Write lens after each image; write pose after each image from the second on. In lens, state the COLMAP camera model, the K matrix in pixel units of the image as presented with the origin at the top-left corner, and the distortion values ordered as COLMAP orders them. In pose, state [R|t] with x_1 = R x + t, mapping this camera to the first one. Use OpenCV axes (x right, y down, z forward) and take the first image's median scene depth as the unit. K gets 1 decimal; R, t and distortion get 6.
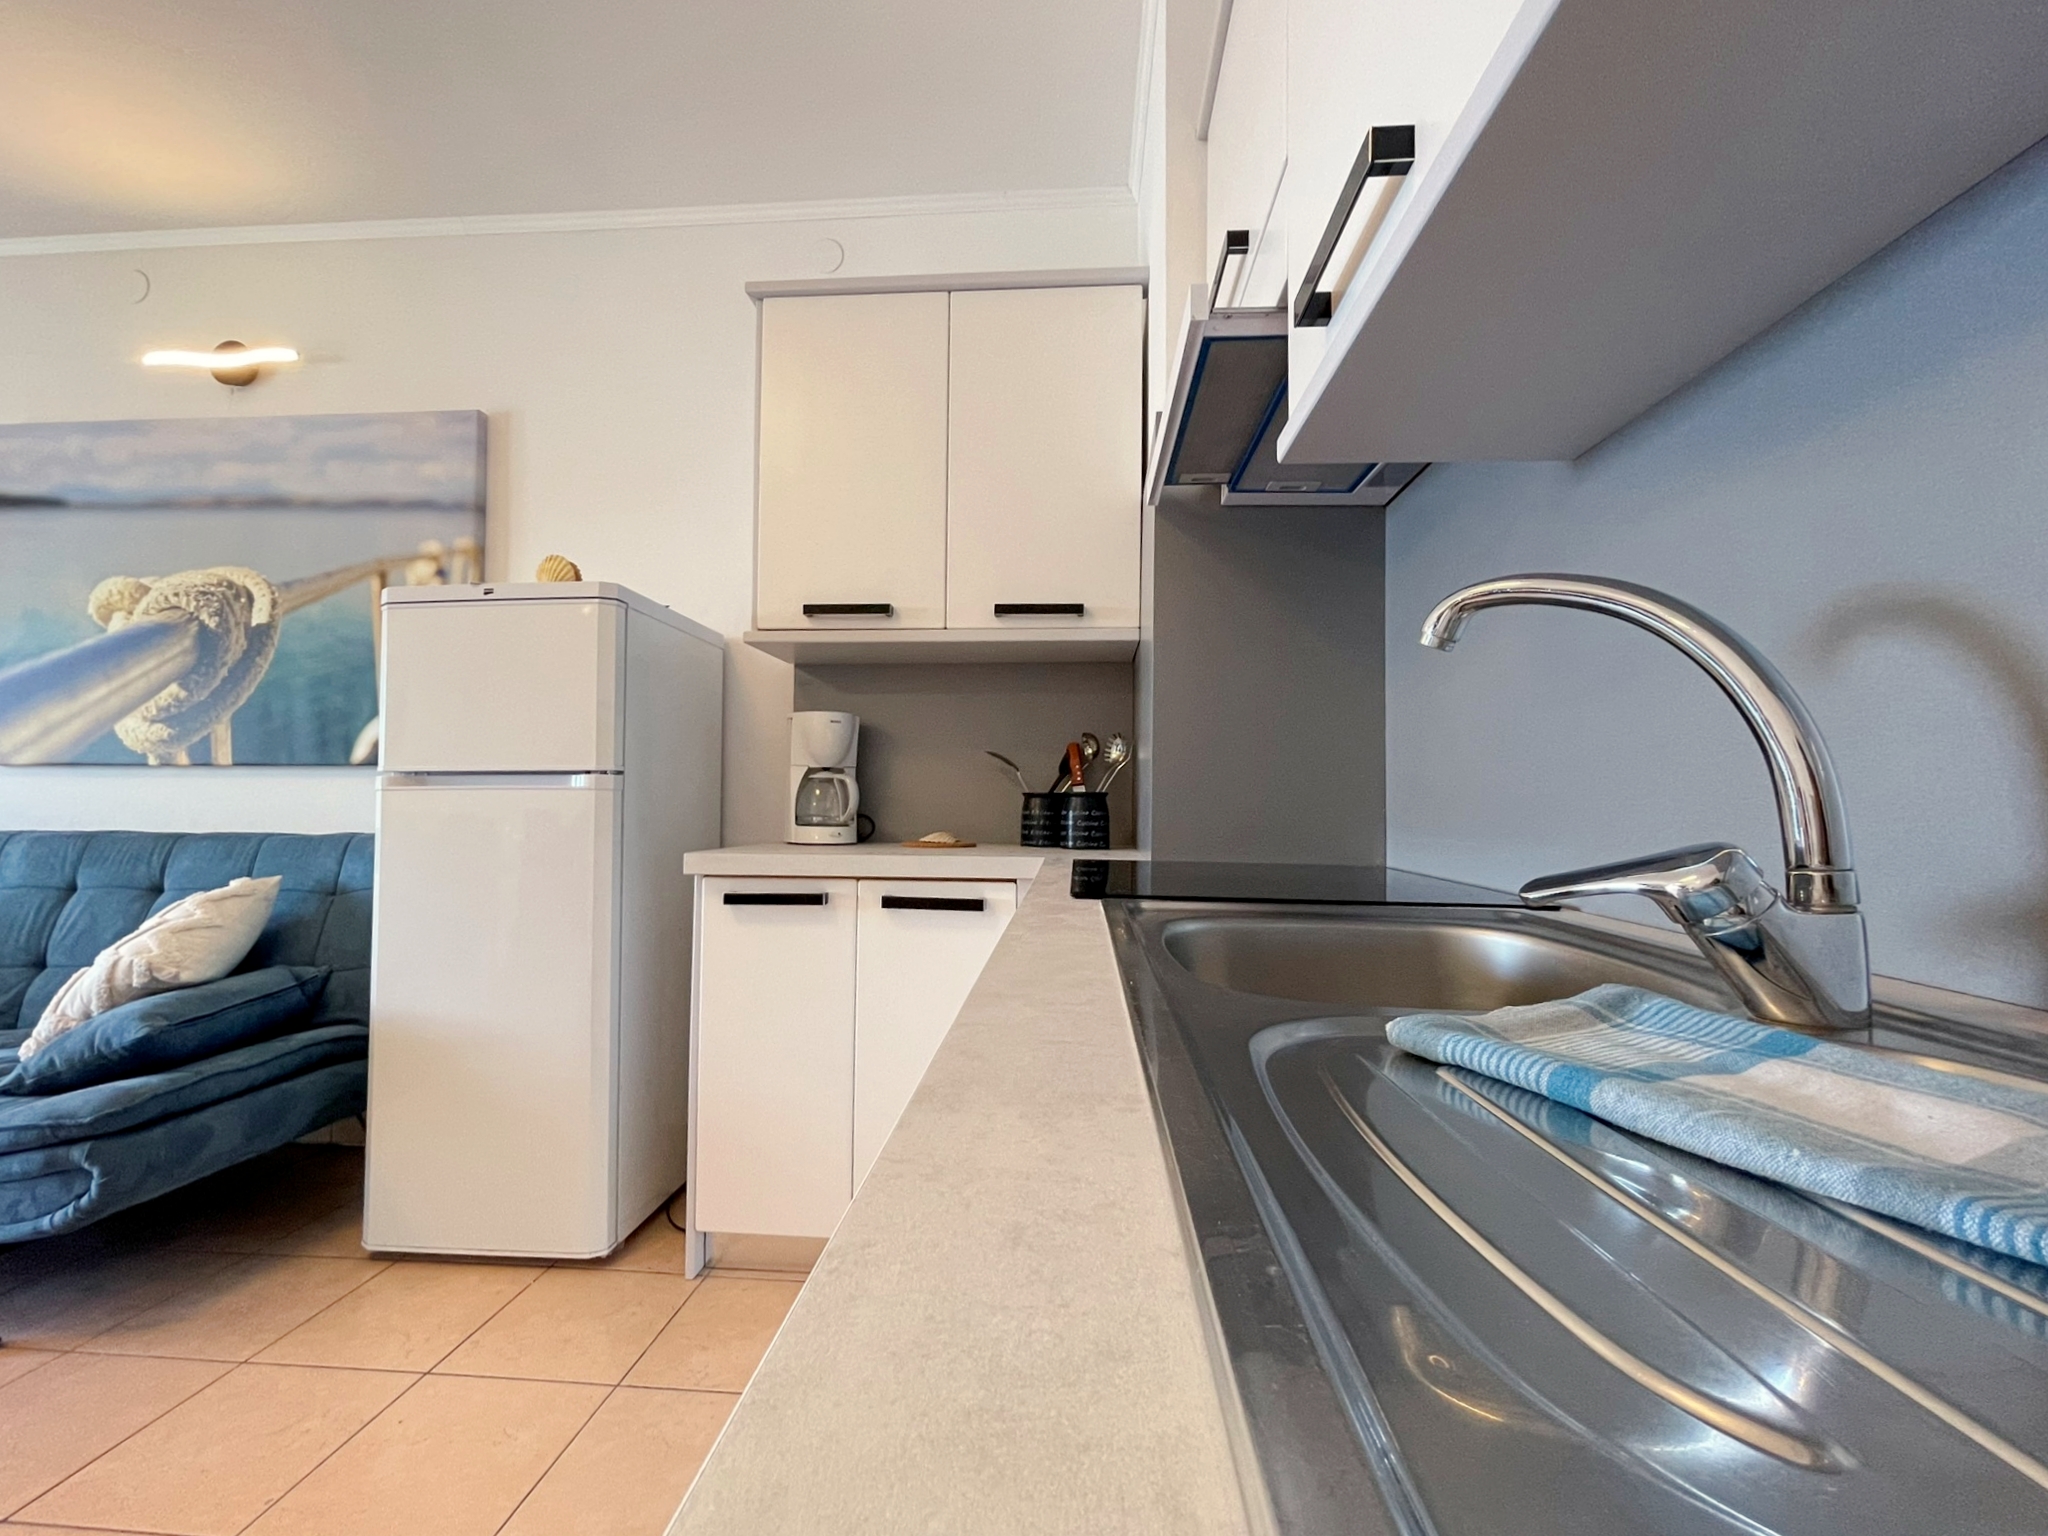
lens RADIAL K [[850.4, 0, 1015.1], [0, 850.4, 790.6], [0, 0, 1]] dist [-0.001098, 0.000016]
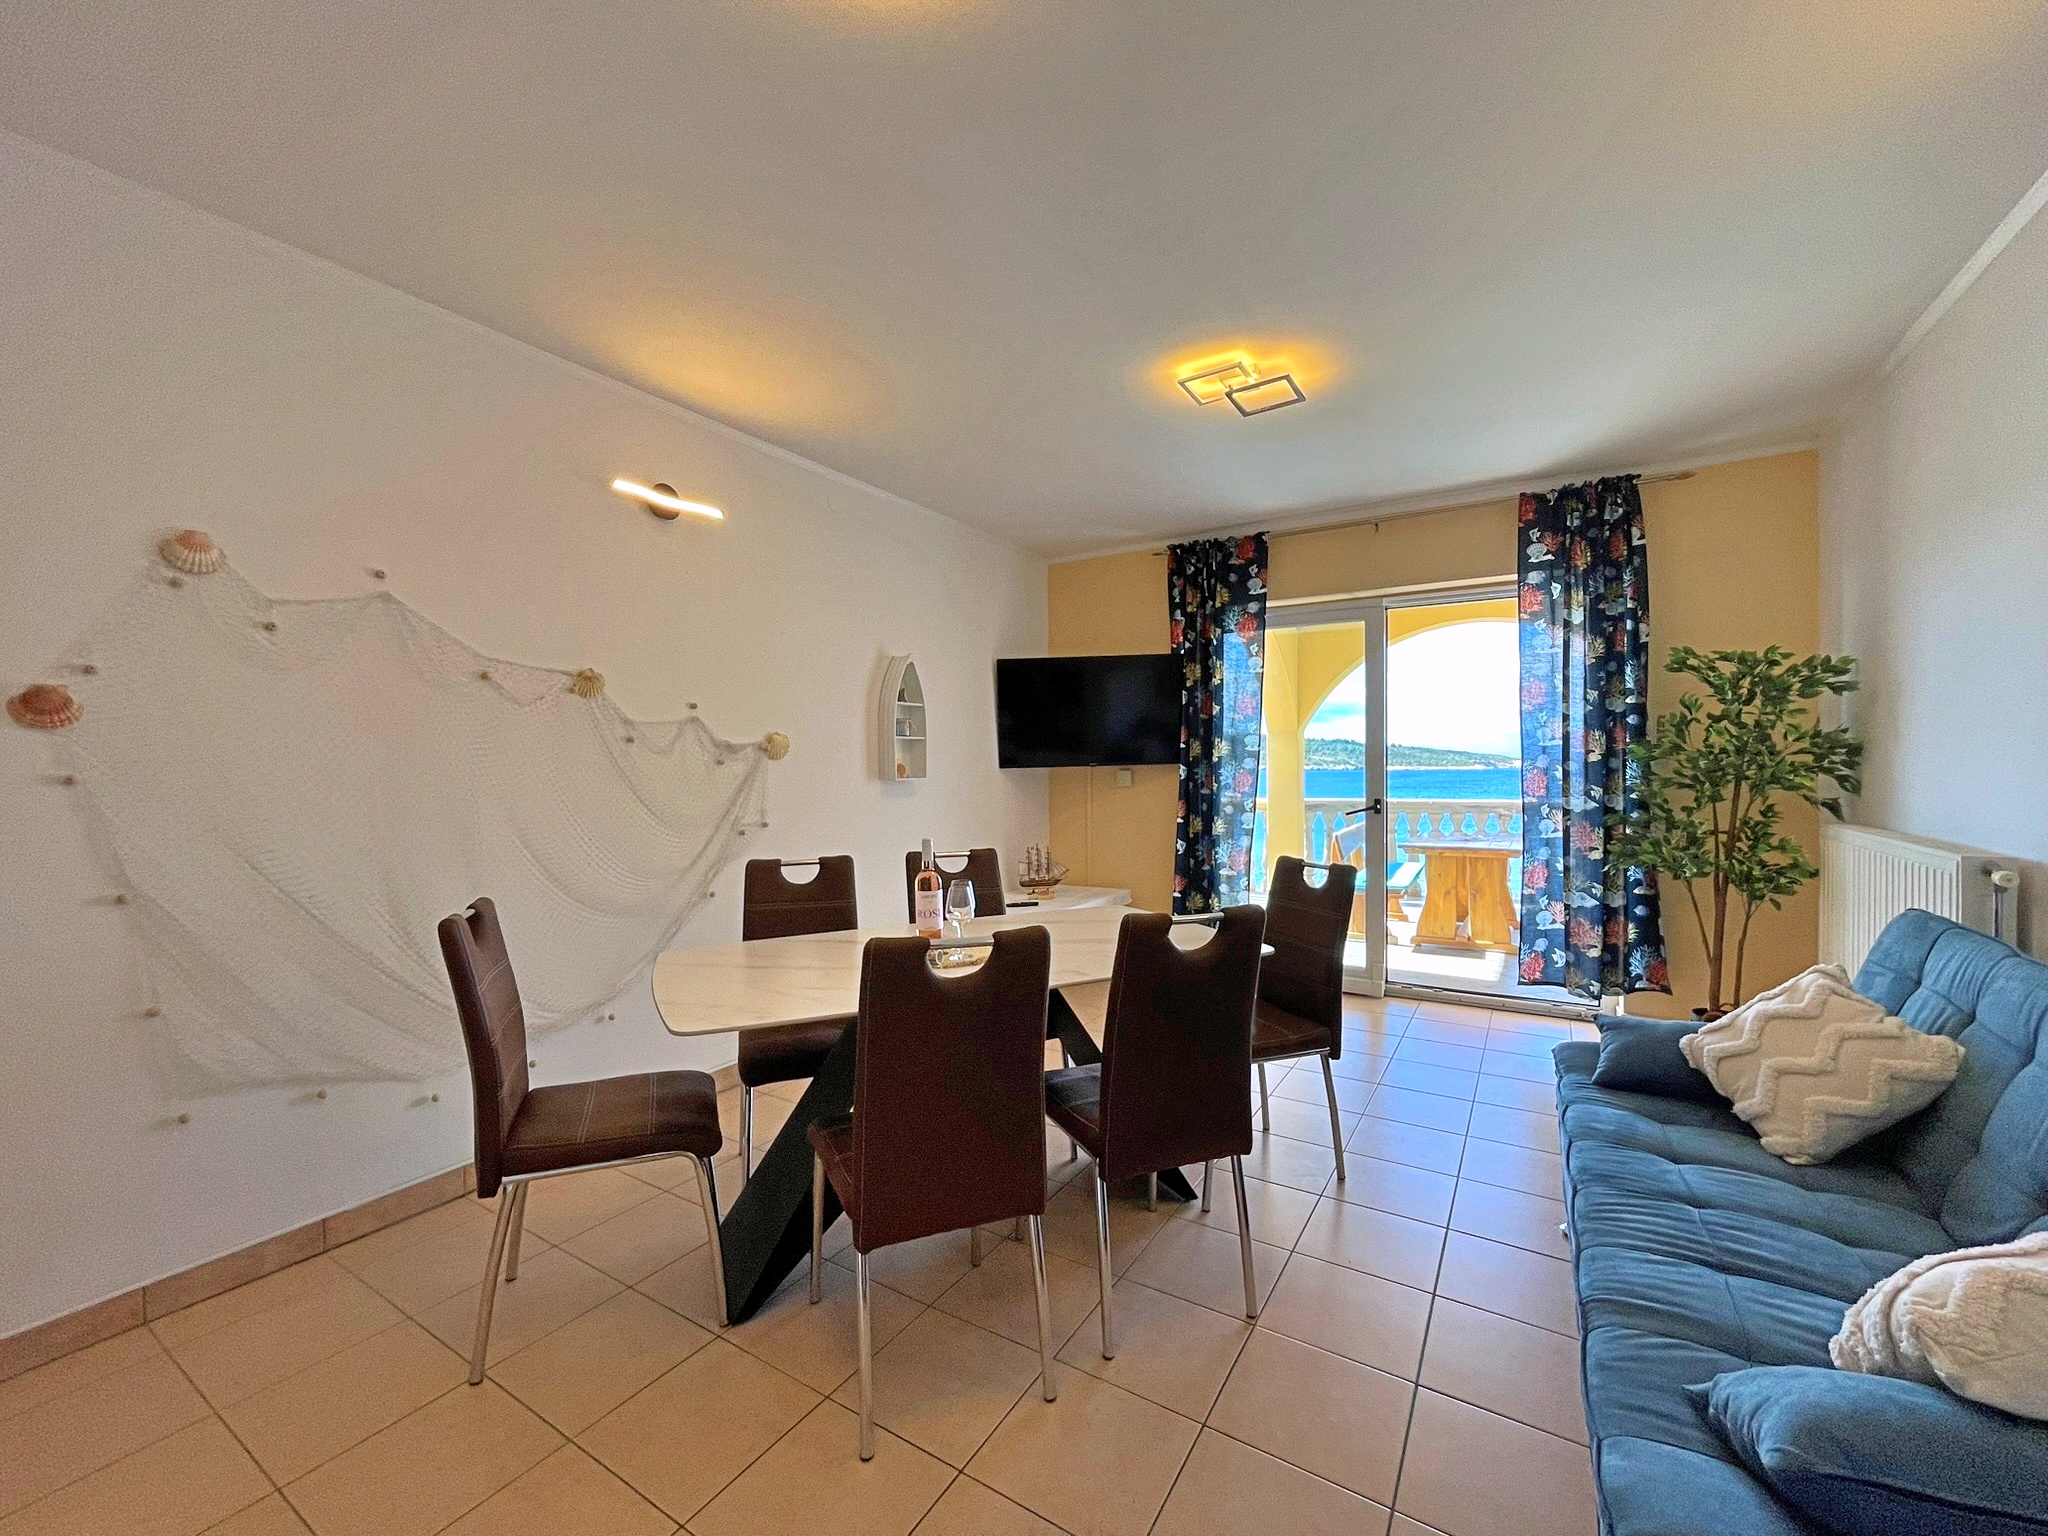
lens RADIAL K [[834.0, 0, 1018.2], [0, 834.0, 764.2], [0, 0, 1]] dist [0.000510, 0.000210]
pose [[-0.470701, -0.004722, -0.882280, -0.189027], [0.021095, 0.999640, -0.016604, -0.124919], [0.882041, -0.026427, -0.470432, 0.551556]]
